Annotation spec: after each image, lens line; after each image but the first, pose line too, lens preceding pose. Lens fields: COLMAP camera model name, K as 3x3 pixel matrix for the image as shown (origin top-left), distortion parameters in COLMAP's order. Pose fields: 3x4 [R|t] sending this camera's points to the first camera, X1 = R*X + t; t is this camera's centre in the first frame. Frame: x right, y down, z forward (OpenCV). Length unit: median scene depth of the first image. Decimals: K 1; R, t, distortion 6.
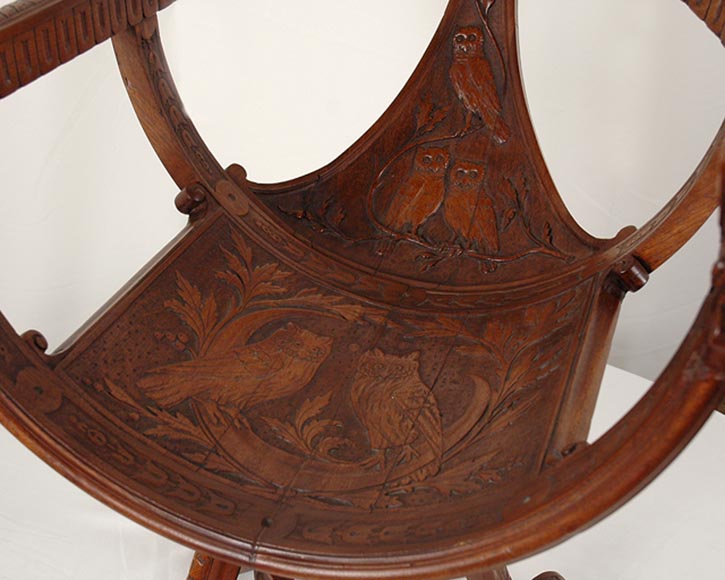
lens RADIAL K [[1182.2, 0, 358.7], [0, 1182.2, 289.8], [0, 0, 1]] dist [0.054987, 0.000000]
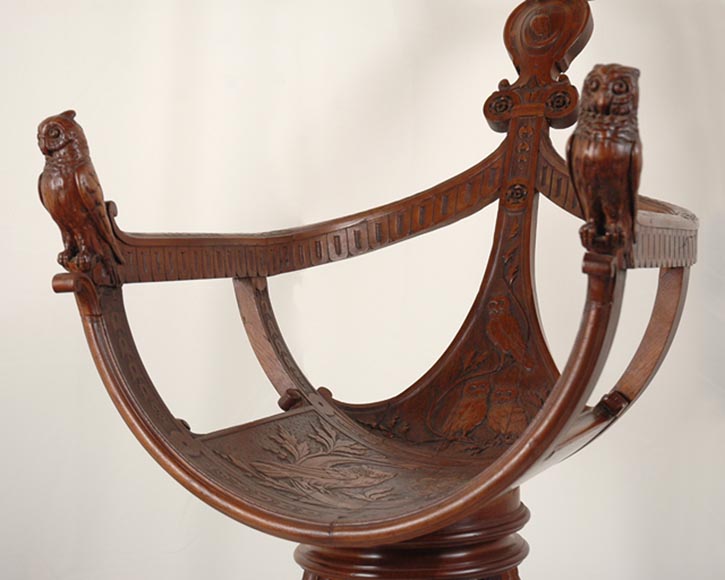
lens RADIAL K [[1390.5, 0, 362.8], [0, 1390.5, 290.8], [0, 0, 1]] dist [-0.074128, 0.000000]
pose [[0.994808, -0.066306, -0.077199, 0.063240], [0.022437, 0.882840, -0.469138, 0.506884], [0.099261, 0.464970, 0.879744, -0.392482]]
